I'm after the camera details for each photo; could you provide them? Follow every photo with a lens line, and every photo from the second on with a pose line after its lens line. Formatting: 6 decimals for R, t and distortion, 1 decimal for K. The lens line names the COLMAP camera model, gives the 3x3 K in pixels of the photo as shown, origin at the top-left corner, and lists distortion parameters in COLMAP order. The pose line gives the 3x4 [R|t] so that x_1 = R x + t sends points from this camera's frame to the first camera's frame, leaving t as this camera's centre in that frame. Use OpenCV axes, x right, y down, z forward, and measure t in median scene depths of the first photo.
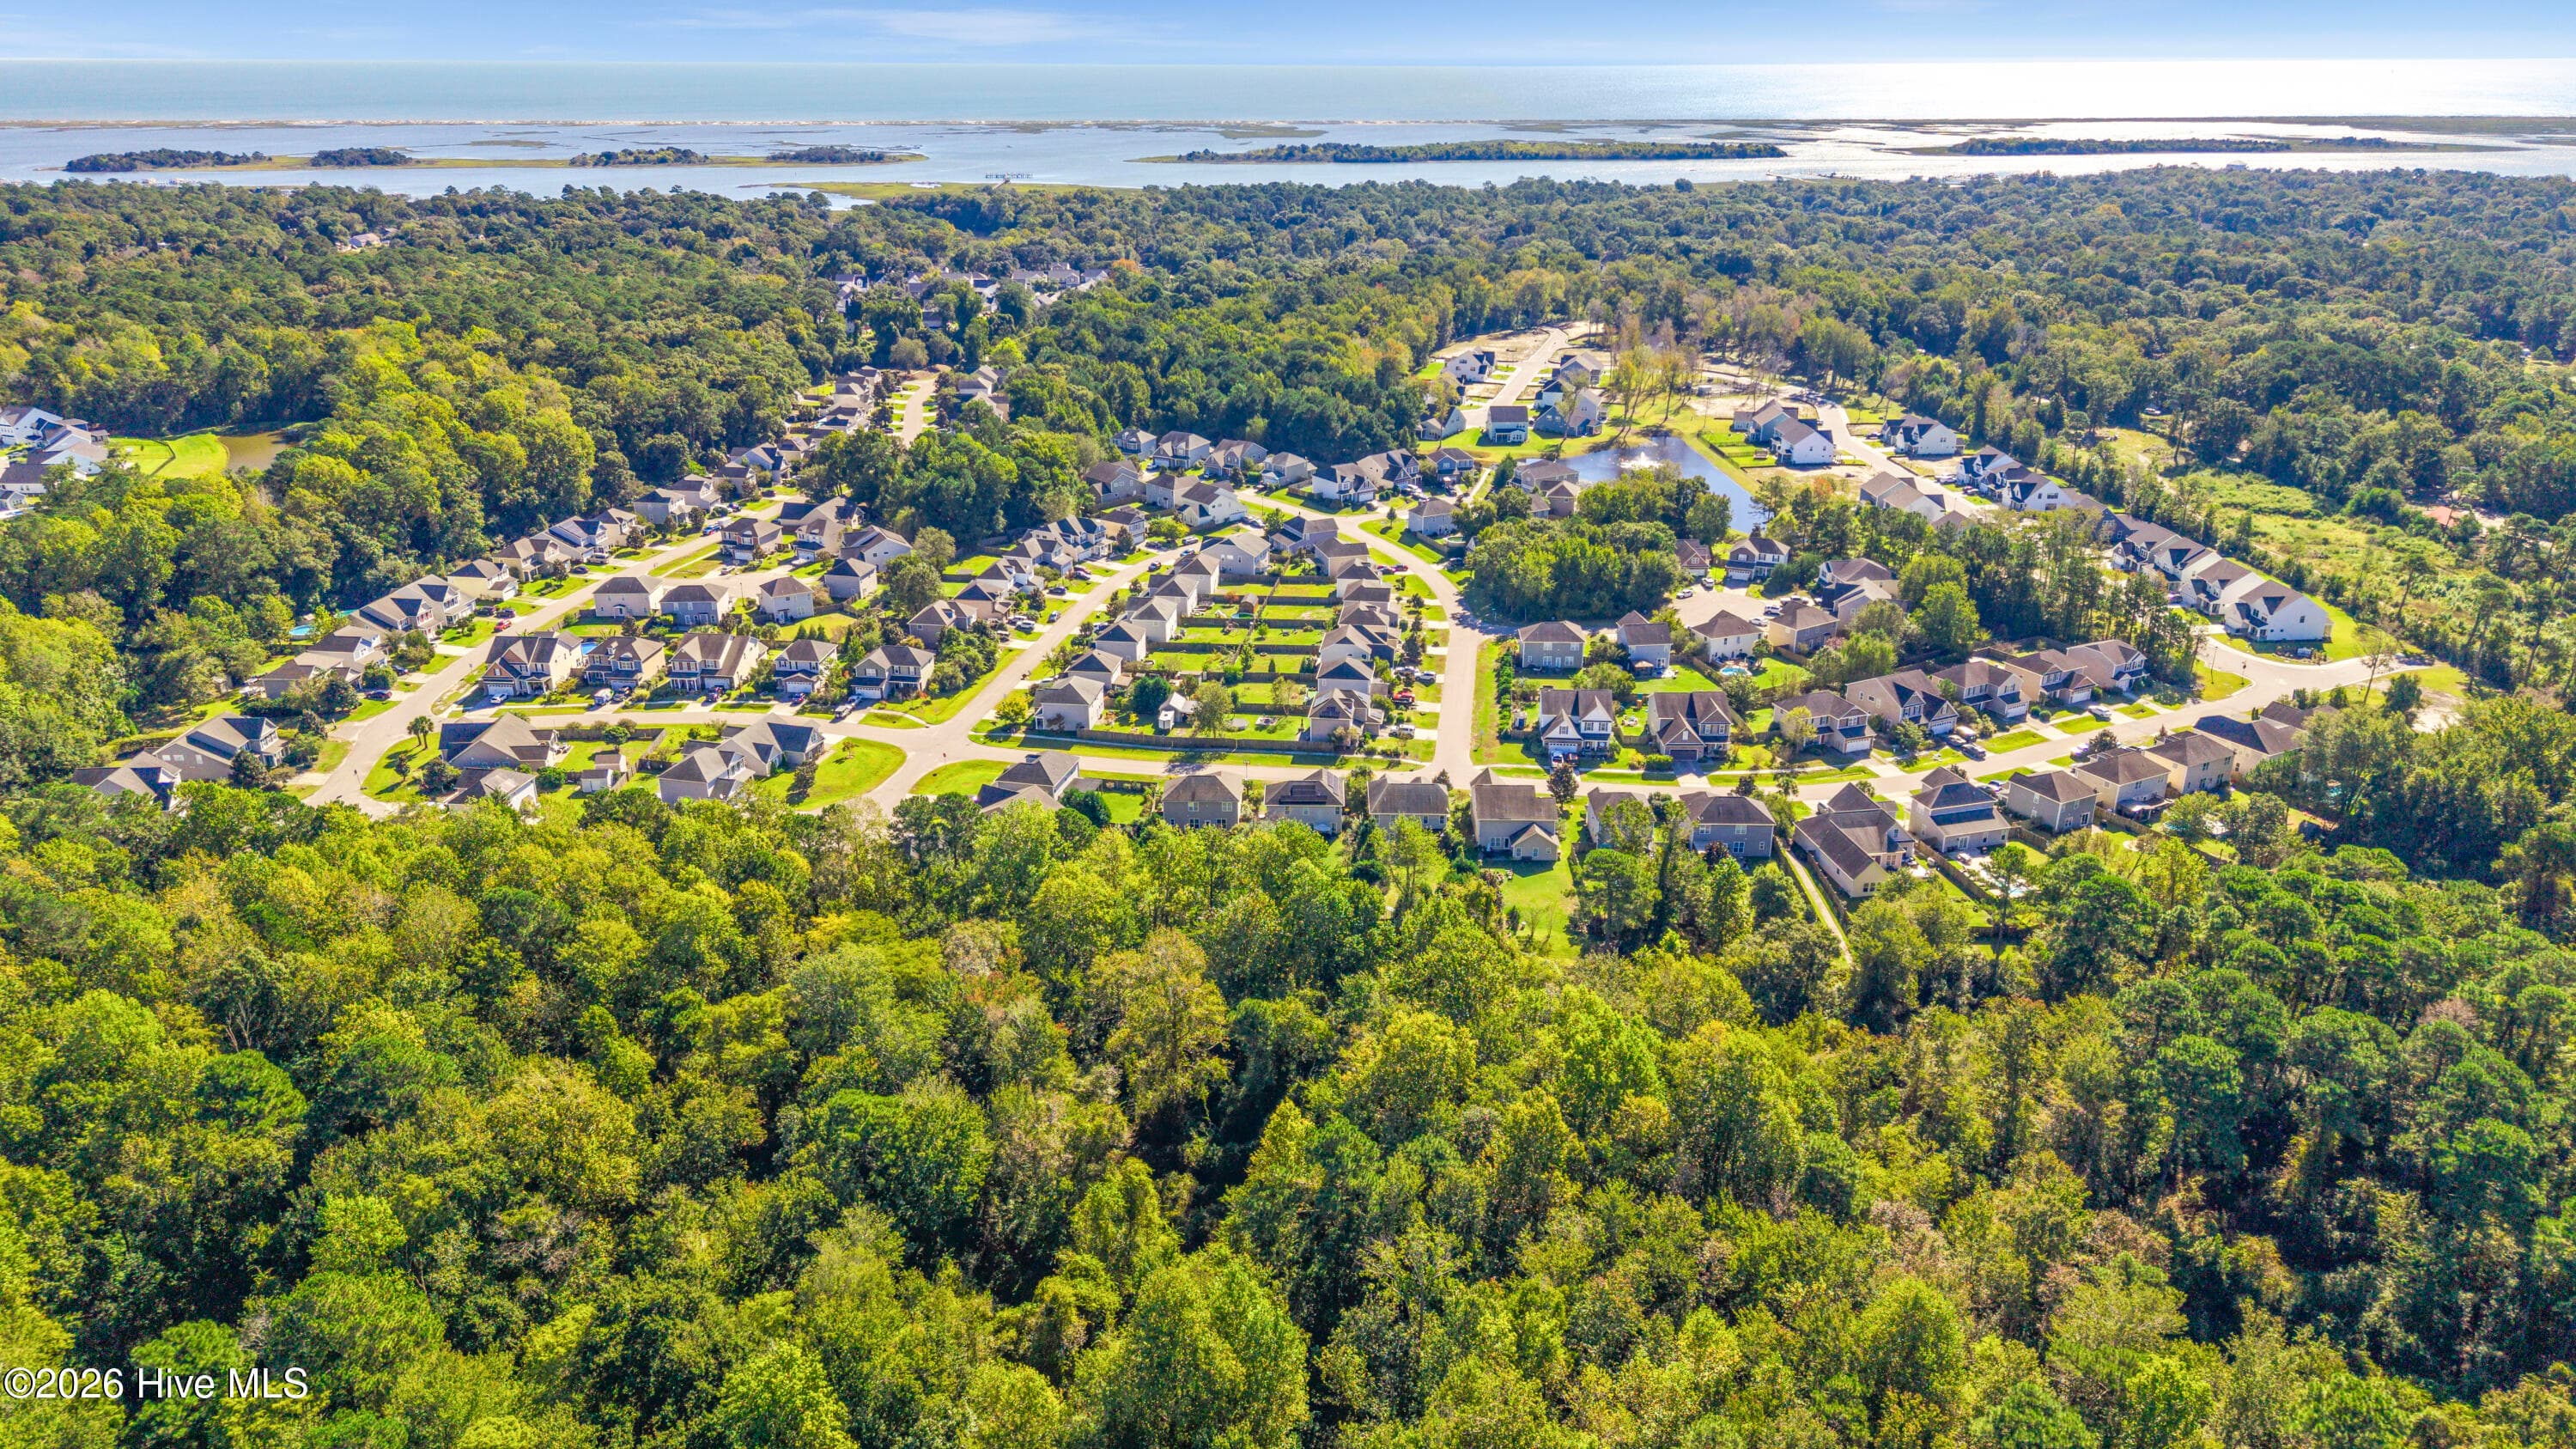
lens RADIAL K [[1759.0, 0, 1288.0], [0, 1759.0, 724.5], [0, 0, 1]] dist [0.004617, -0.000767]
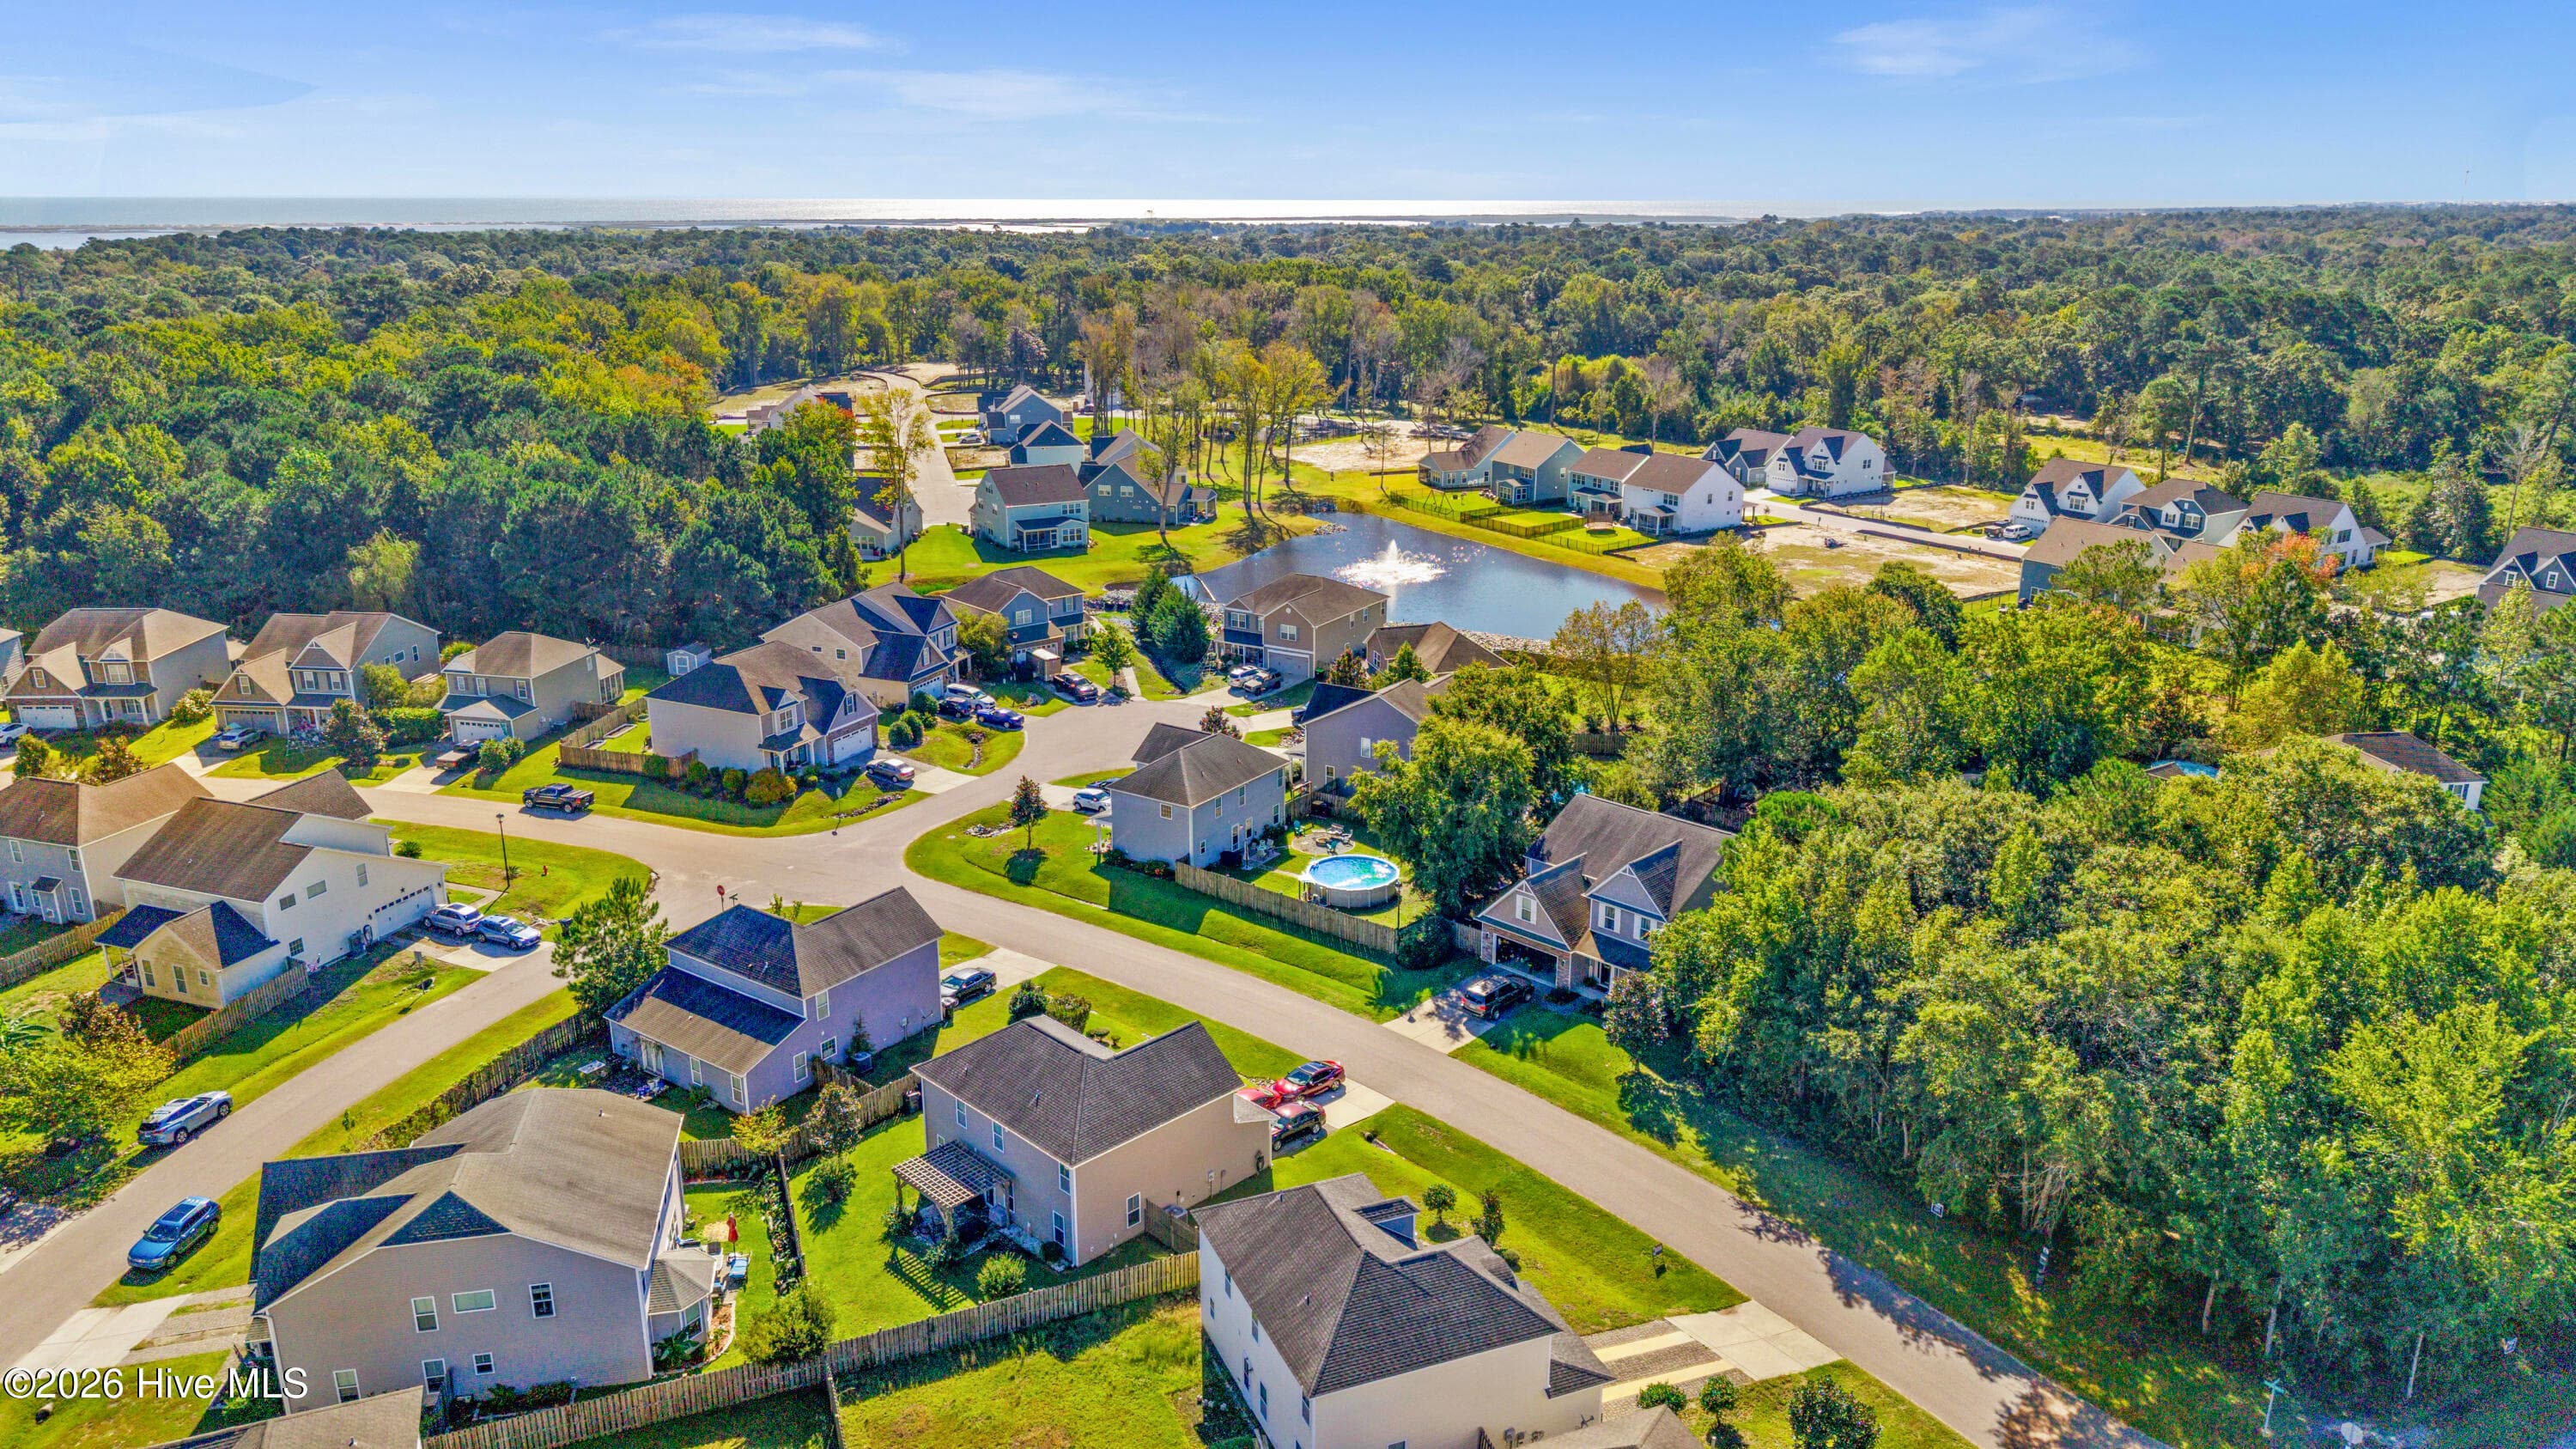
lens RADIAL K [[1759.0, 0, 1288.0], [0, 1759.0, 724.5], [0, 0, 1]] dist [0.004617, -0.000767]
pose [[0.873630, -0.141275, 0.465632, -0.029094], [0.175100, 0.984095, -0.029948, -0.106029], [-0.453995, 0.107696, 0.884472, 0.669735]]
